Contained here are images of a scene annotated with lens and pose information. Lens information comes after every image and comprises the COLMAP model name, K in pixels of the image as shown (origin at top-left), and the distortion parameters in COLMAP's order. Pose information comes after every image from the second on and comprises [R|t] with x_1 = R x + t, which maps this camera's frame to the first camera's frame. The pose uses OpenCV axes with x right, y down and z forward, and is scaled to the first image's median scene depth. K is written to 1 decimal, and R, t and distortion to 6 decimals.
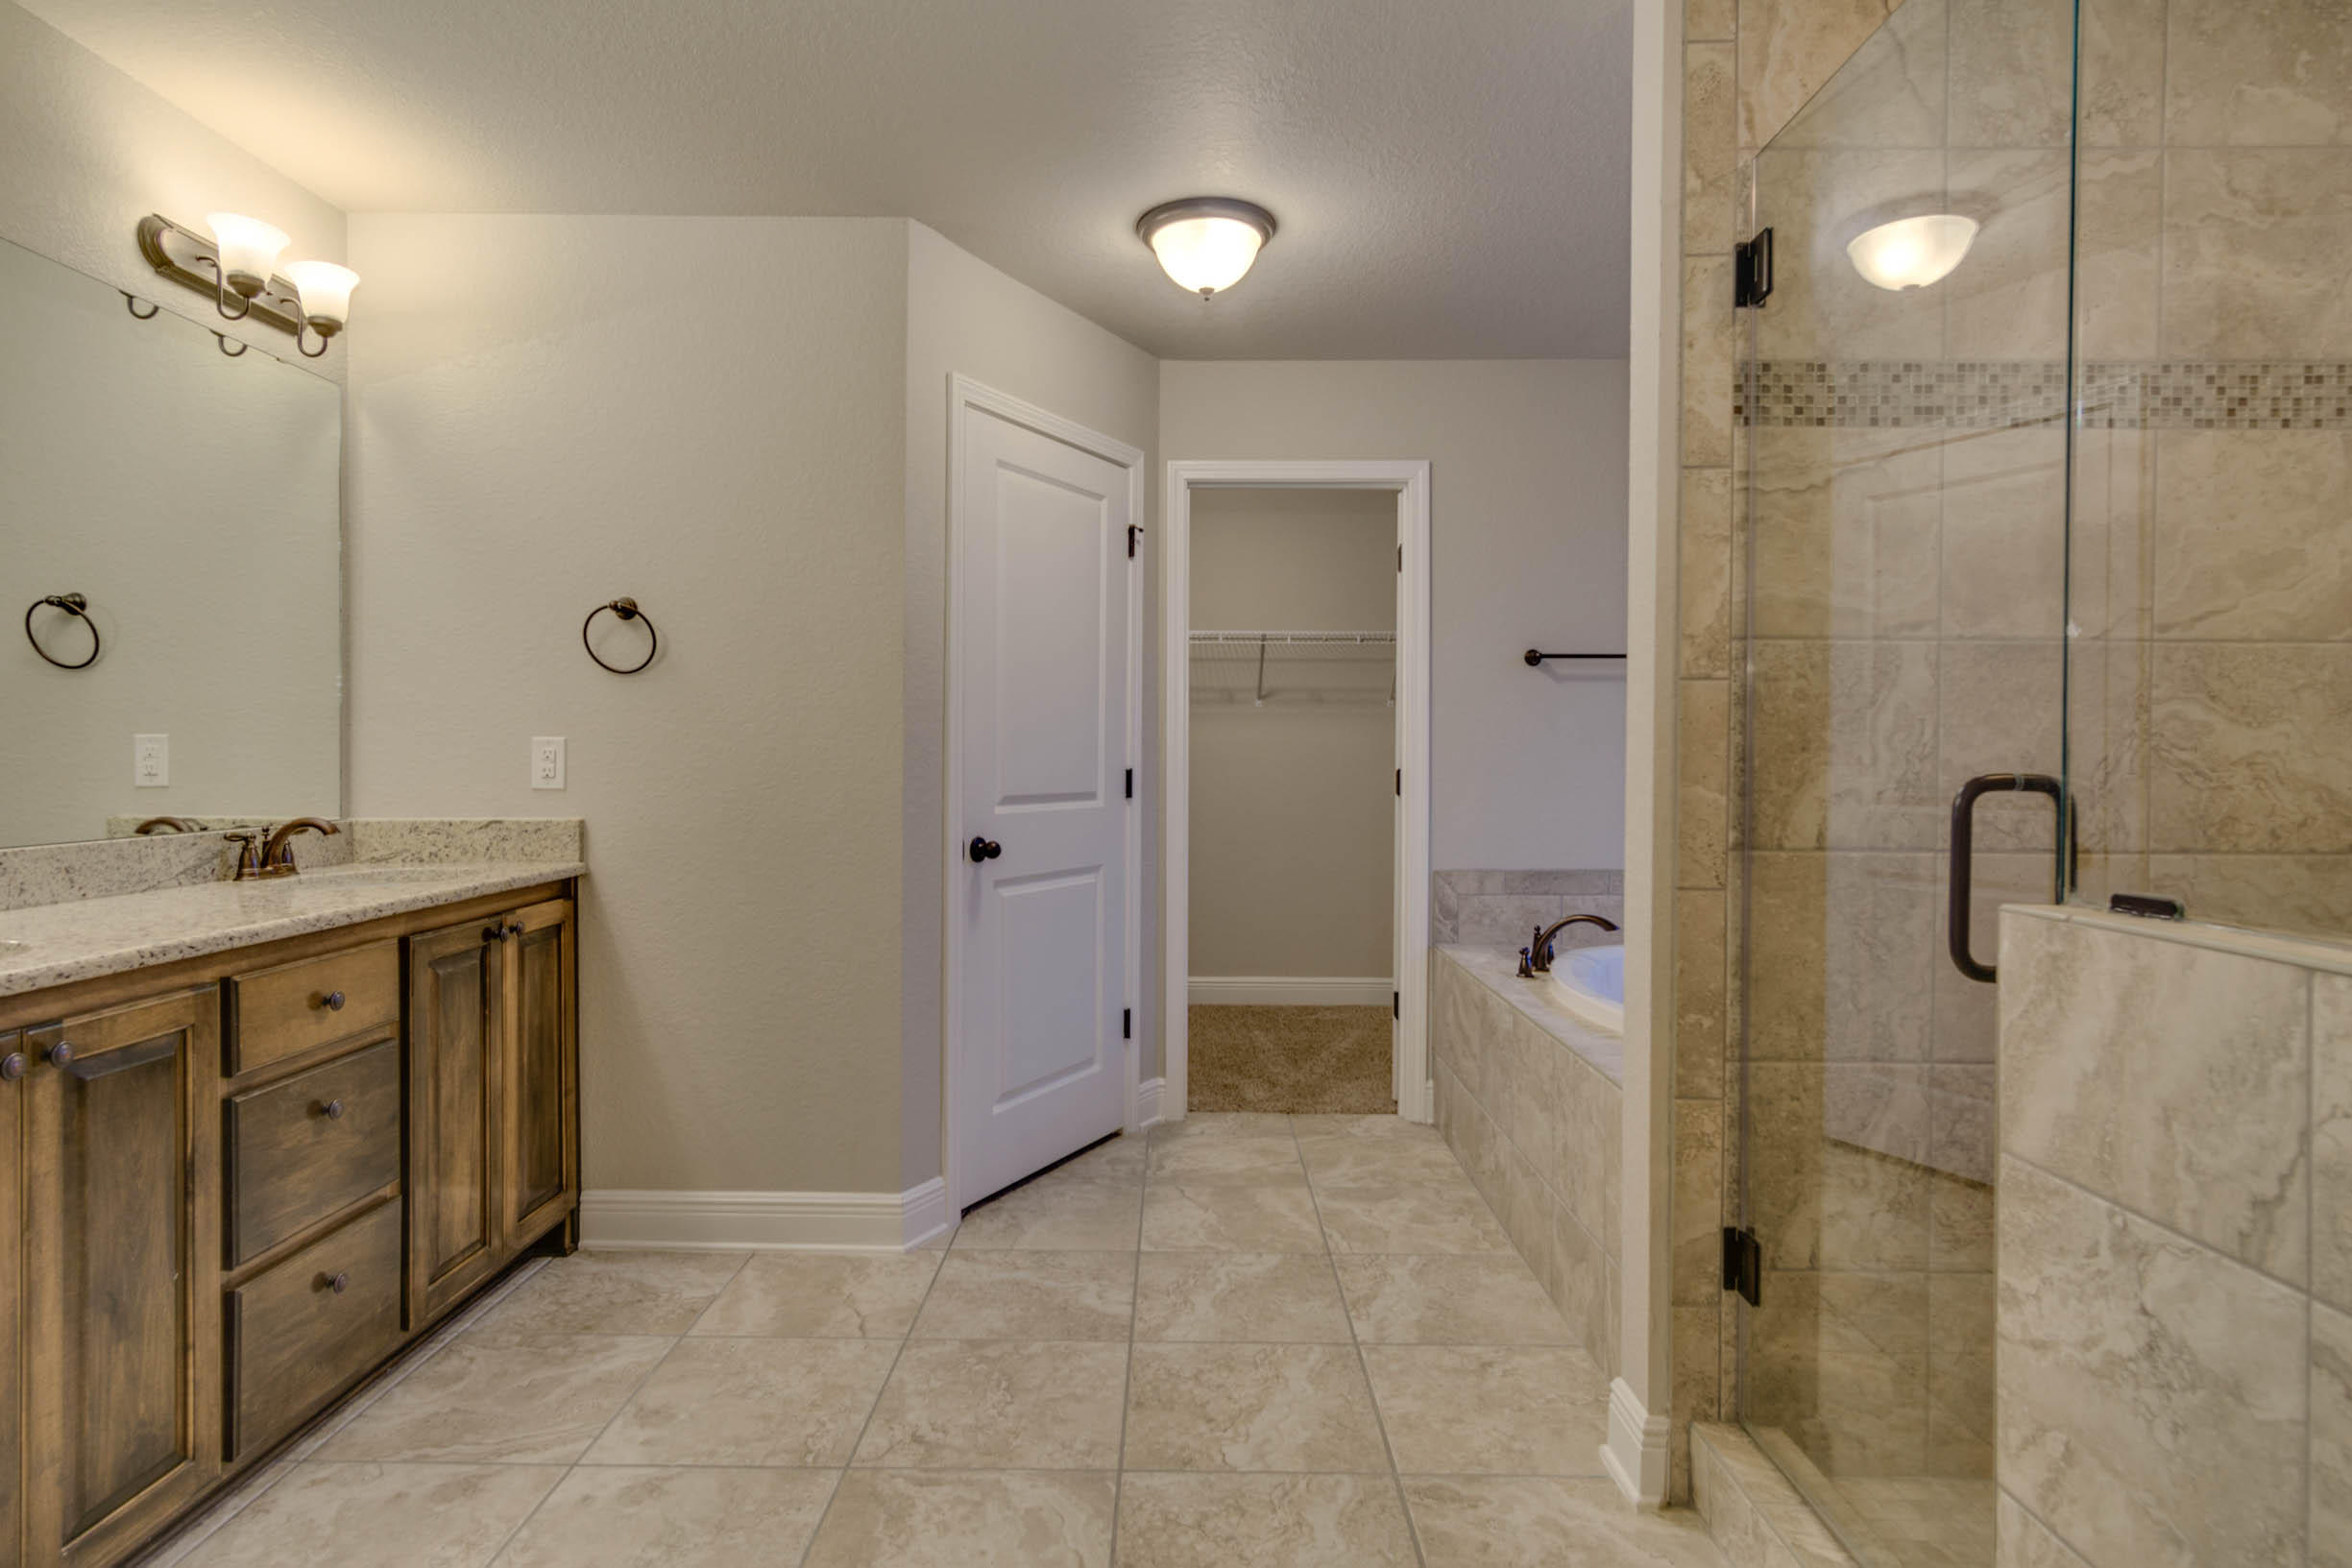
lens RADIAL K [[1250.7, 0, 1153.7], [0, 1250.7, 763.6], [0, 0, 1]] dist [0.006265, 0.001339]
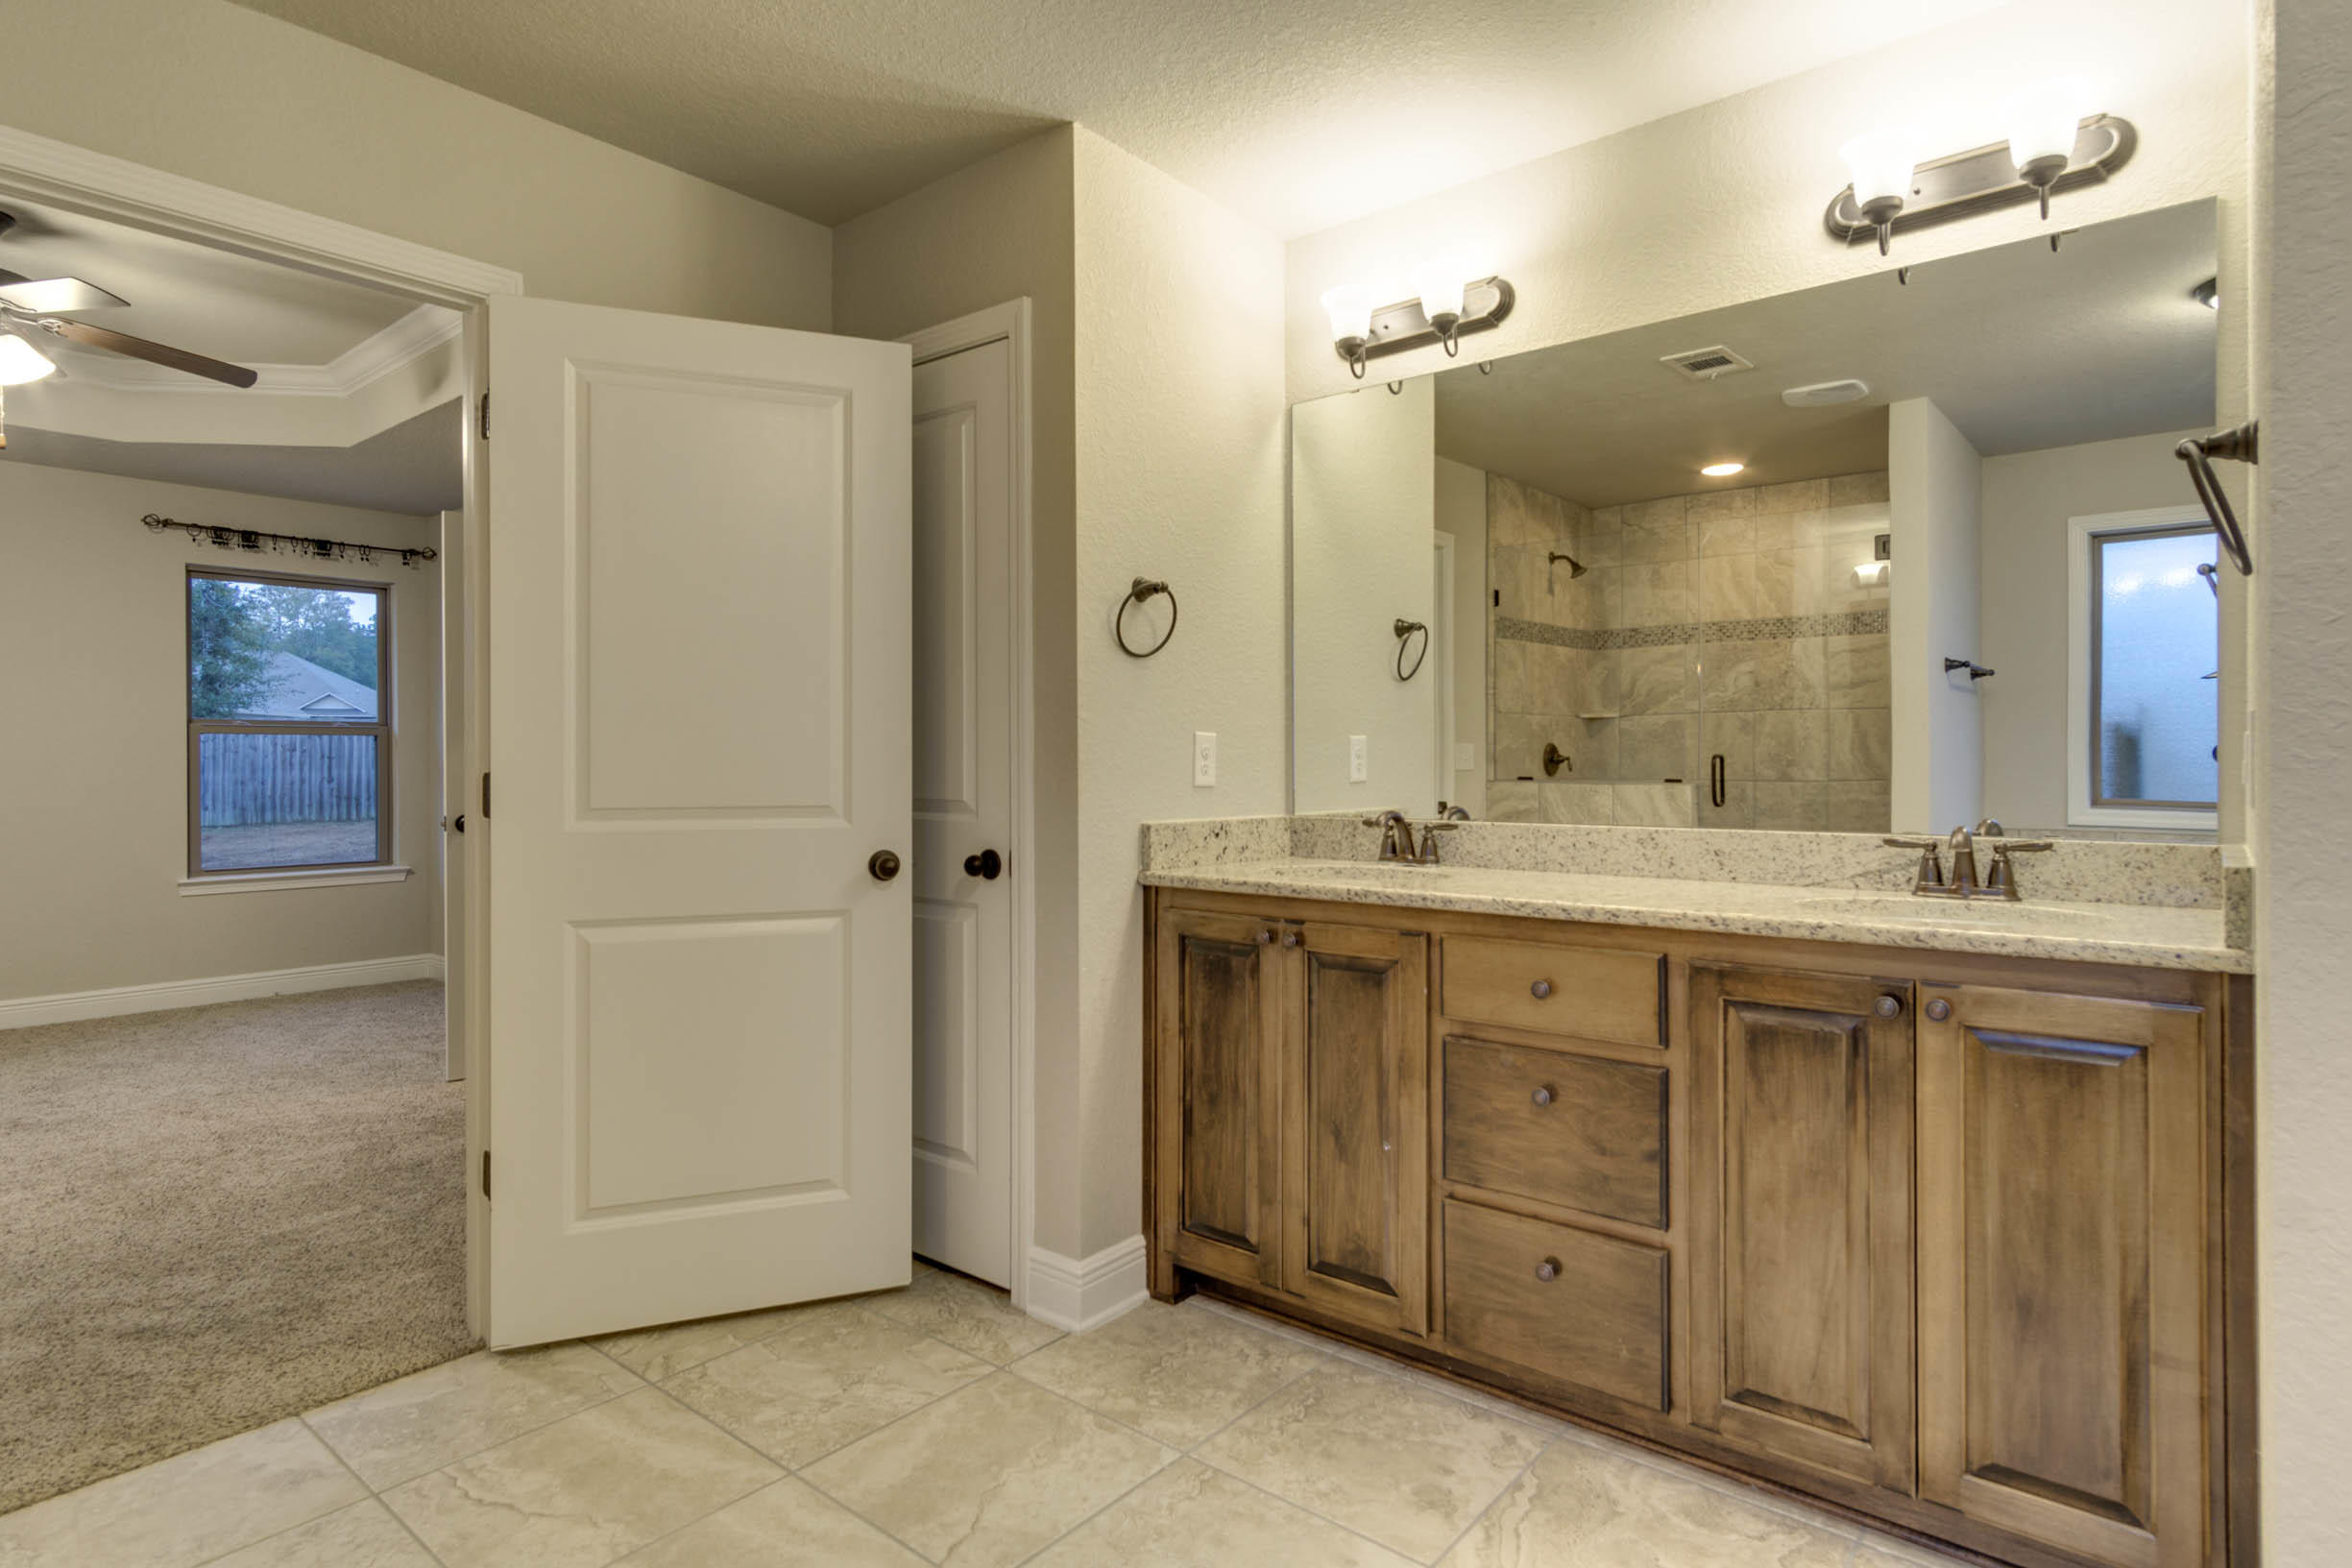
lens RADIAL K [[1250.7, 0, 1153.7], [0, 1250.7, 763.6], [0, 0, 1]] dist [0.006265, 0.001339]
pose [[-0.627537, 0.003237, -0.778580, 0.401616], [-0.007859, 0.999914, 0.010491, -0.001835], [0.778547, 0.012702, -0.627458, 1.700040]]
